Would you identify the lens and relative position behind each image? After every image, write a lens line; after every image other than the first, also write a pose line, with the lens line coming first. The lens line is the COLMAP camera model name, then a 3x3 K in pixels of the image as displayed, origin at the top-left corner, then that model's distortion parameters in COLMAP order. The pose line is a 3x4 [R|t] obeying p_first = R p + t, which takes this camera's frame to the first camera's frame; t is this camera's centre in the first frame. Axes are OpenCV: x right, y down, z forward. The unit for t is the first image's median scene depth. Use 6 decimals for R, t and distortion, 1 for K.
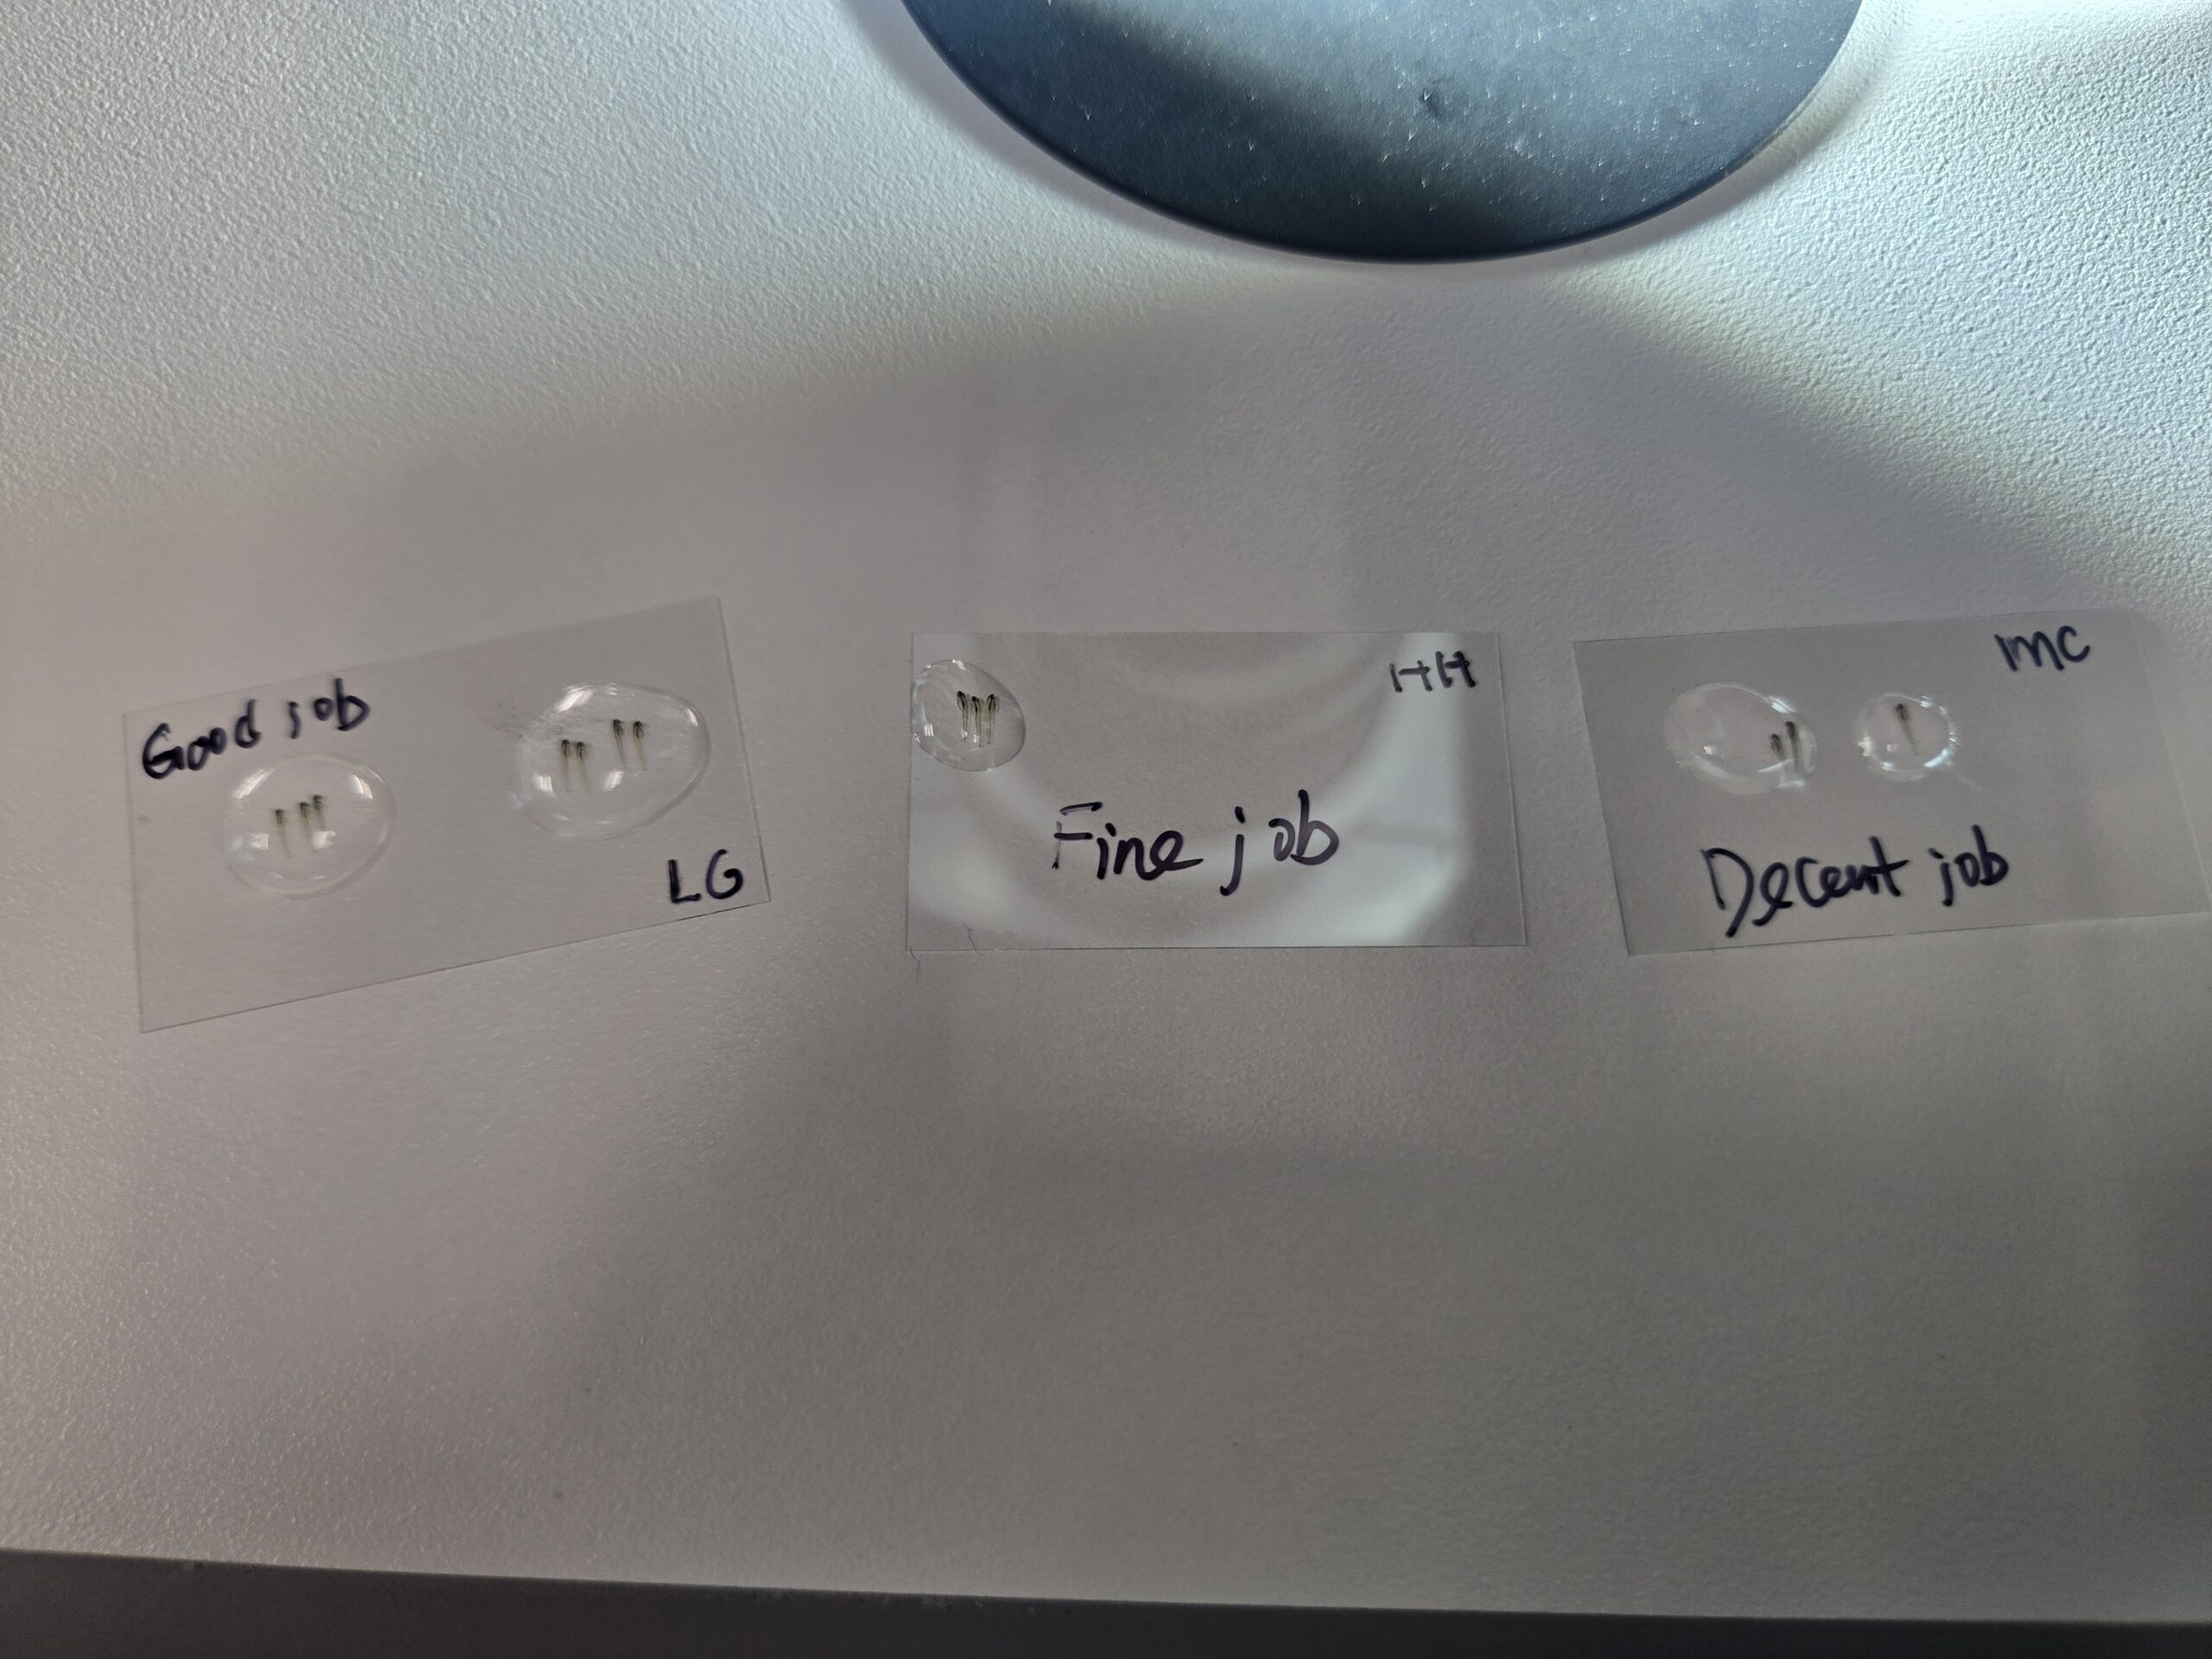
lens RADIAL K [[1467.7, 0, 1104.5], [0, 1467.7, 834.2], [0, 0, 1]] dist [-0.006817, -0.014558]
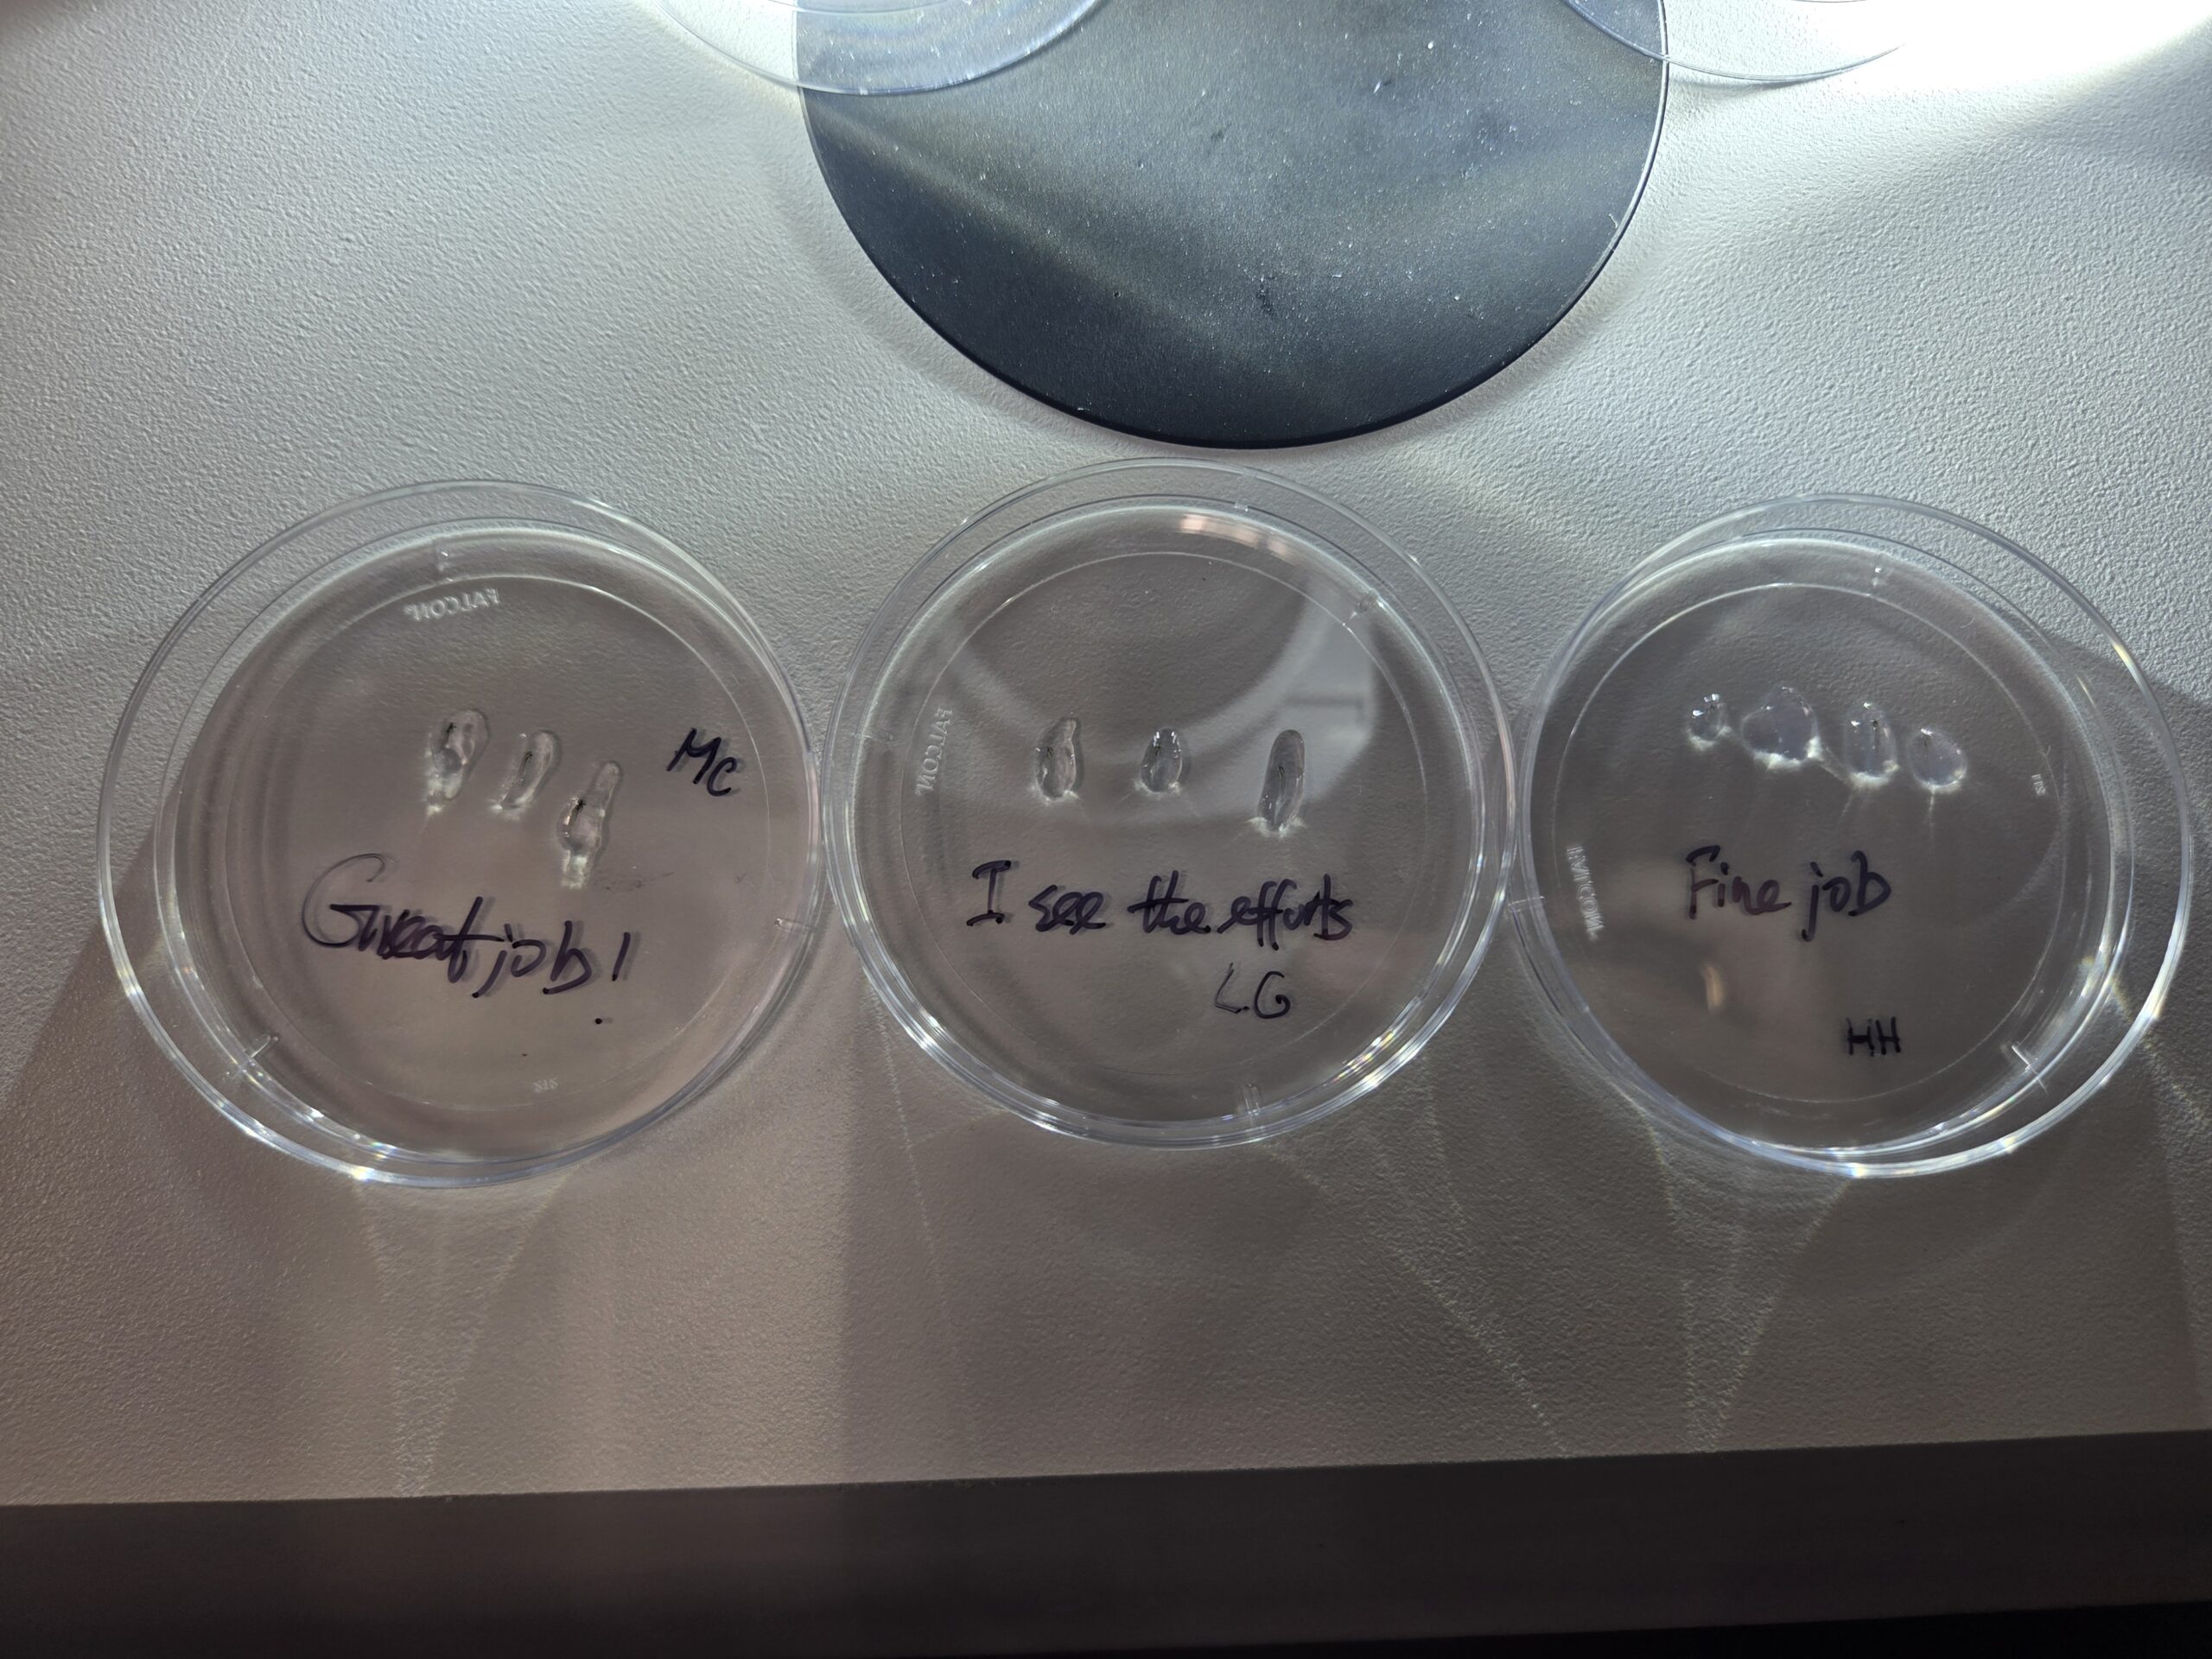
lens RADIAL K [[1467.7, 0, 1104.8], [0, 1467.7, 820.6], [0, 0, 1]] dist [-0.006817, -0.014558]
pose [[0.997849, -0.057120, 0.032172, 0.008080], [0.058028, 0.997922, -0.028024, -0.043677], [-0.030504, 0.029831, 0.999089, -0.230523]]
